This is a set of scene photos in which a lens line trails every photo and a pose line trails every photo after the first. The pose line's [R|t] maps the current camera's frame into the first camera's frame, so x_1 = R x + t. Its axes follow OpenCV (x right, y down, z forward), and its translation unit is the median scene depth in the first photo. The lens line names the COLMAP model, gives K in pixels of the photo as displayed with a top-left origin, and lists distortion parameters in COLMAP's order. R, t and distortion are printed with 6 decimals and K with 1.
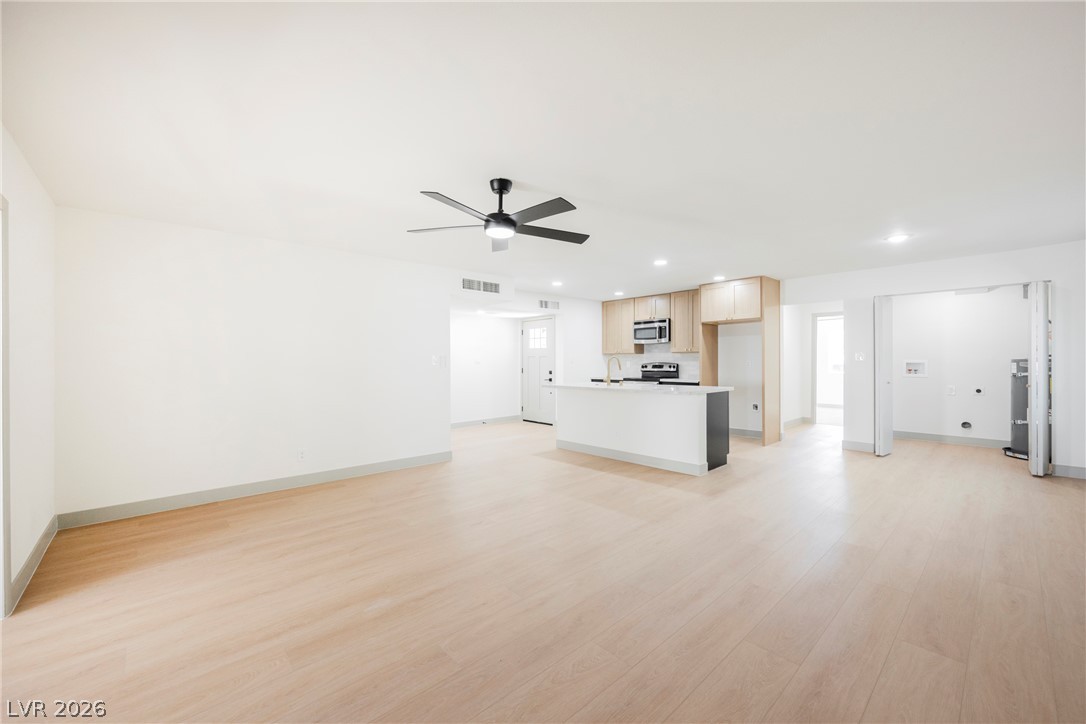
lens RADIAL K [[424.3, 0, 544.4], [0, 424.3, 362.1], [0, 0, 1]] dist [-0.002485, -0.000022]
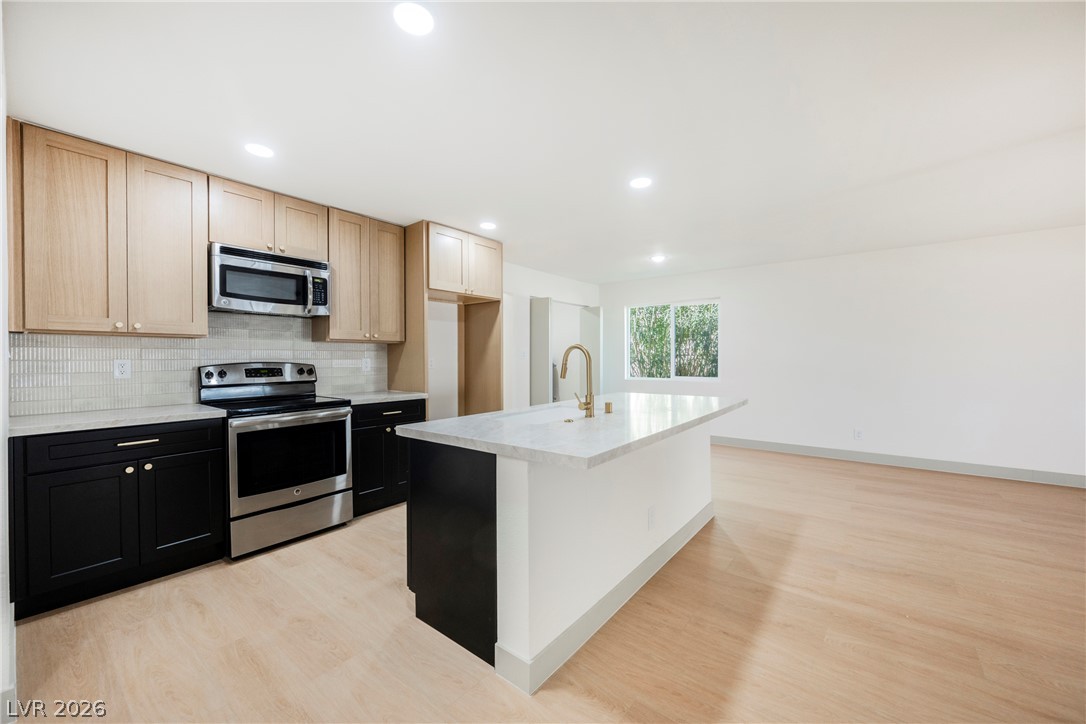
lens RADIAL K [[424.3, 0, 544.4], [0, 424.3, 362.1], [0, 0, 1]] dist [-0.002485, -0.000022]
pose [[-0.164240, -0.005087, 0.986407, -0.209757], [0.005273, 0.999968, 0.006035, -0.000198], [-0.986406, 0.006193, -0.164208, 0.973291]]
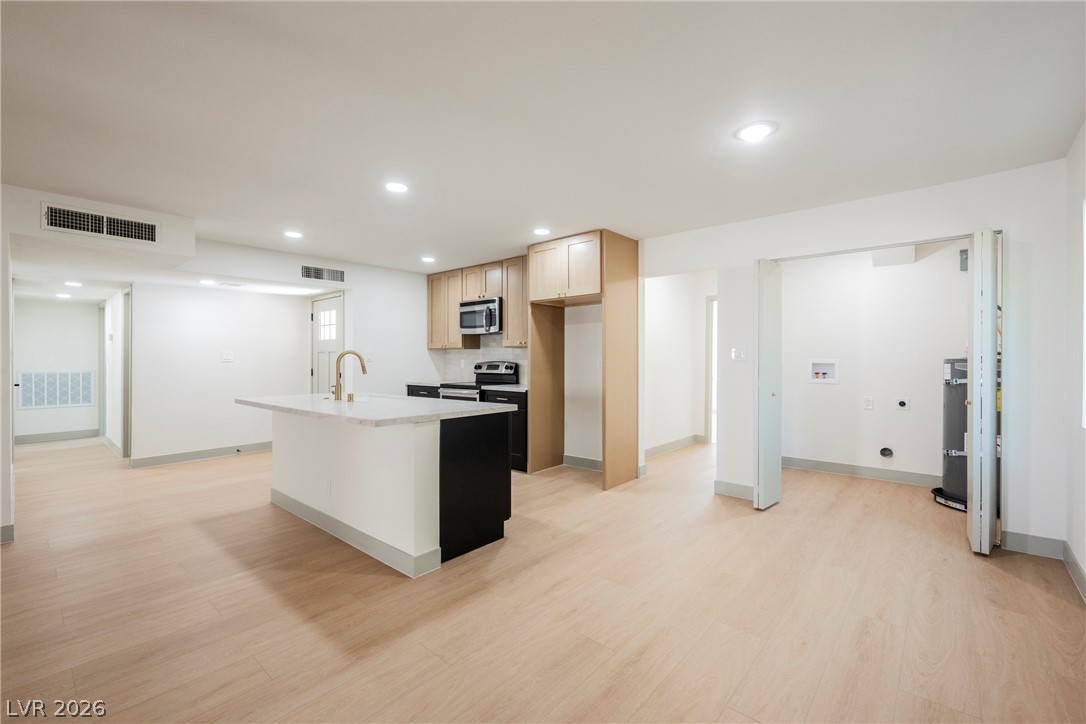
lens RADIAL K [[460.6, 0, 544.2], [0, 460.6, 362.1], [0, 0, 1]] dist [-0.001479, 0.000023]
pose [[0.993165, 0.002871, 0.116680, 0.318188], [-0.003509, 0.999980, 0.005260, -0.002425], [-0.116663, -0.005633, 0.993156, 0.285692]]
